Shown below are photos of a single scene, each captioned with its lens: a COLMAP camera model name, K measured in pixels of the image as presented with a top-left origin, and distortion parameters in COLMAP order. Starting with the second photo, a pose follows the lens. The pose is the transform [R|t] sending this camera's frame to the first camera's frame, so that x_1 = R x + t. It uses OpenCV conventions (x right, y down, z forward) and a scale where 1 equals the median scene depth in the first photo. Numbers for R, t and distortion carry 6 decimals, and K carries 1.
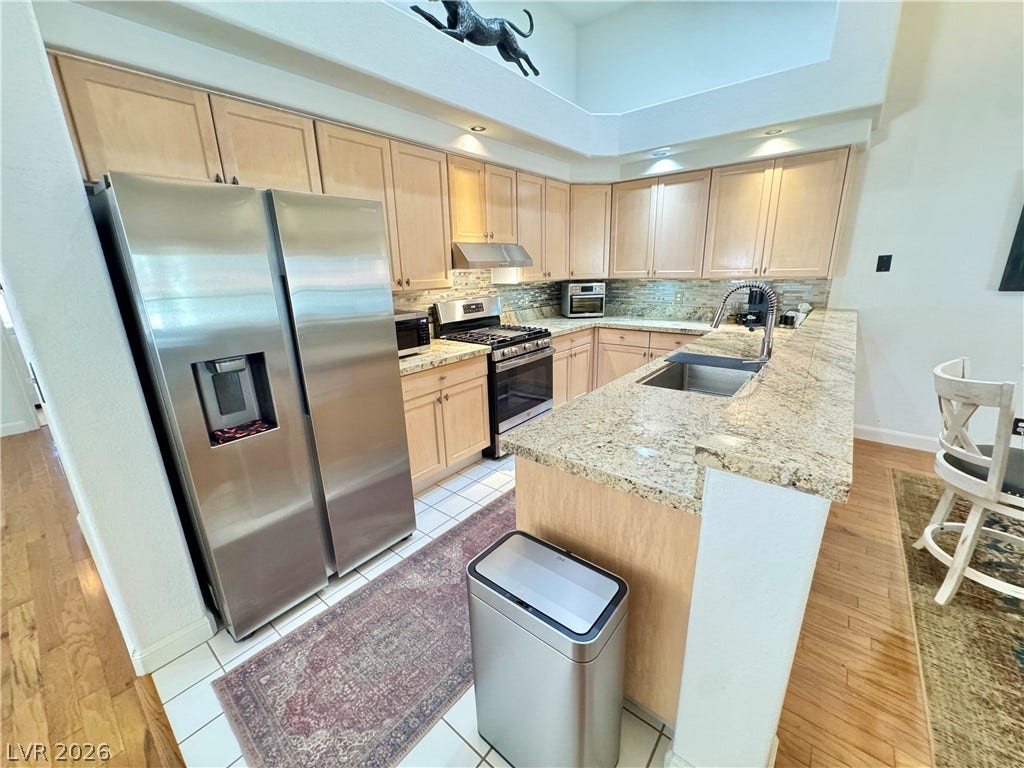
lens RADIAL K [[410.3, 0, 512.0], [0, 410.3, 384.0], [0, 0, 1]] dist [-0.000413, 0.000026]
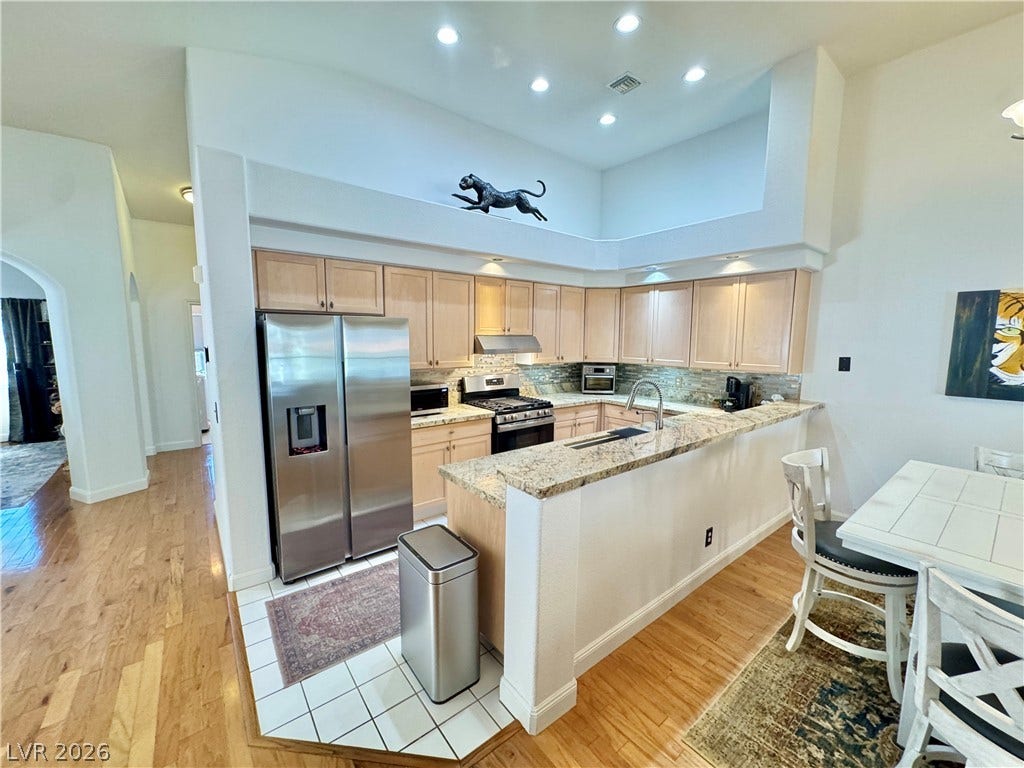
lens RADIAL K [[411.4, 0, 512.0], [0, 411.4, 384.0], [0, 0, 1]] dist [-0.000413, -0.000018]
pose [[0.974763, 0.058038, -0.215567, 0.280365], [-0.091542, 0.984614, -0.148848, 0.011297], [0.203611, 0.164825, 0.965078, -0.279609]]
